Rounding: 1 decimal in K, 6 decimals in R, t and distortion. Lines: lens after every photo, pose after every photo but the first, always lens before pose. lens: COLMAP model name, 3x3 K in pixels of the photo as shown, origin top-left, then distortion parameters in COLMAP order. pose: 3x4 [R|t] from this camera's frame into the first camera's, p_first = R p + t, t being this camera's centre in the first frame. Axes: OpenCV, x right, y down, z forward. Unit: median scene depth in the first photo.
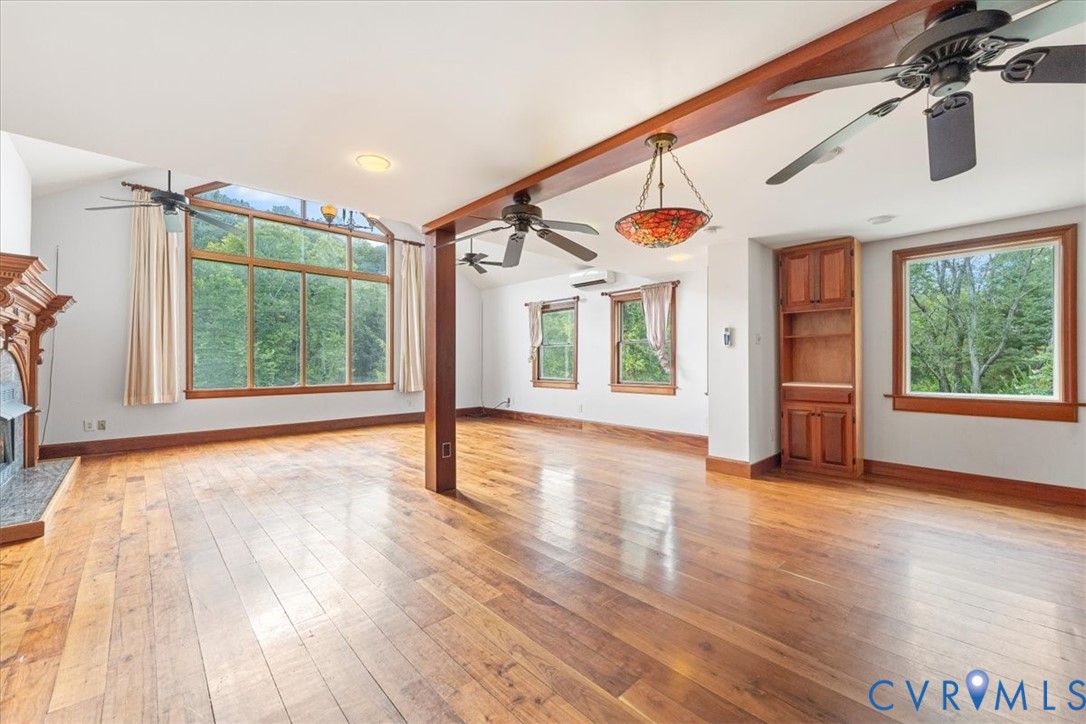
lens RADIAL K [[436.5, 0, 546.2], [0, 436.5, 361.1], [0, 0, 1]] dist [-0.001551, 0.000362]
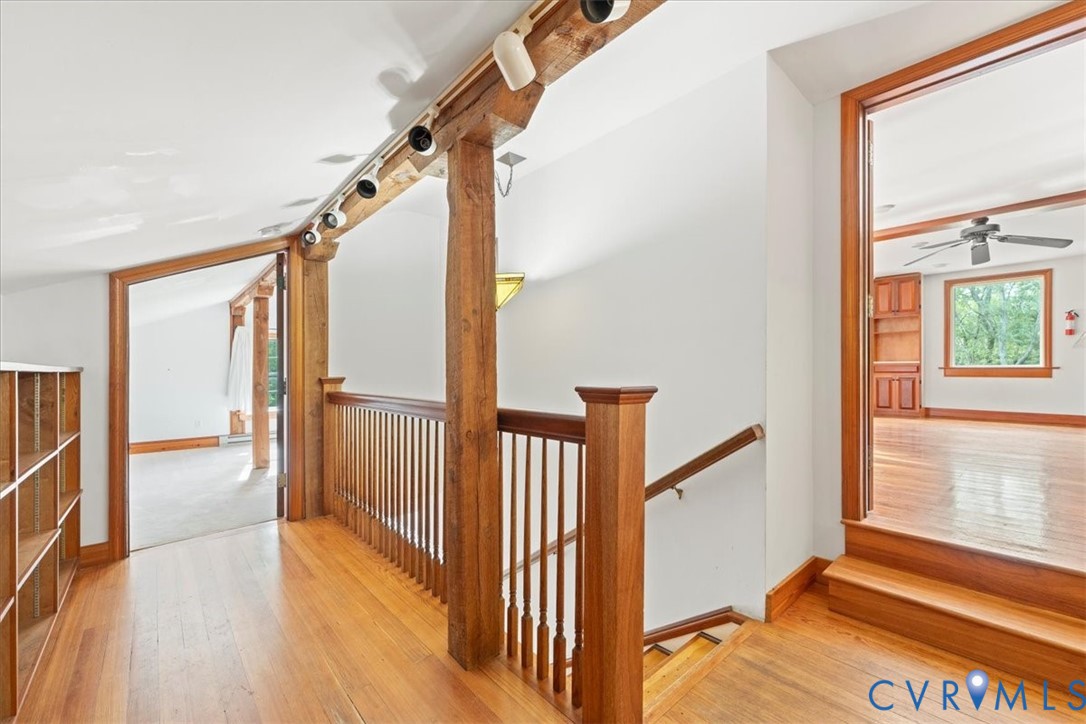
lens RADIAL K [[436.5, 0, 547.3], [0, 436.5, 367.5], [0, 0, 1]] dist [-0.001551, 0.000362]
pose [[0.999370, 0.001925, -0.035433, -0.638235], [-0.001861, 0.999997, 0.001820, 0.076070], [0.035436, -0.001753, 0.999370, -0.693481]]
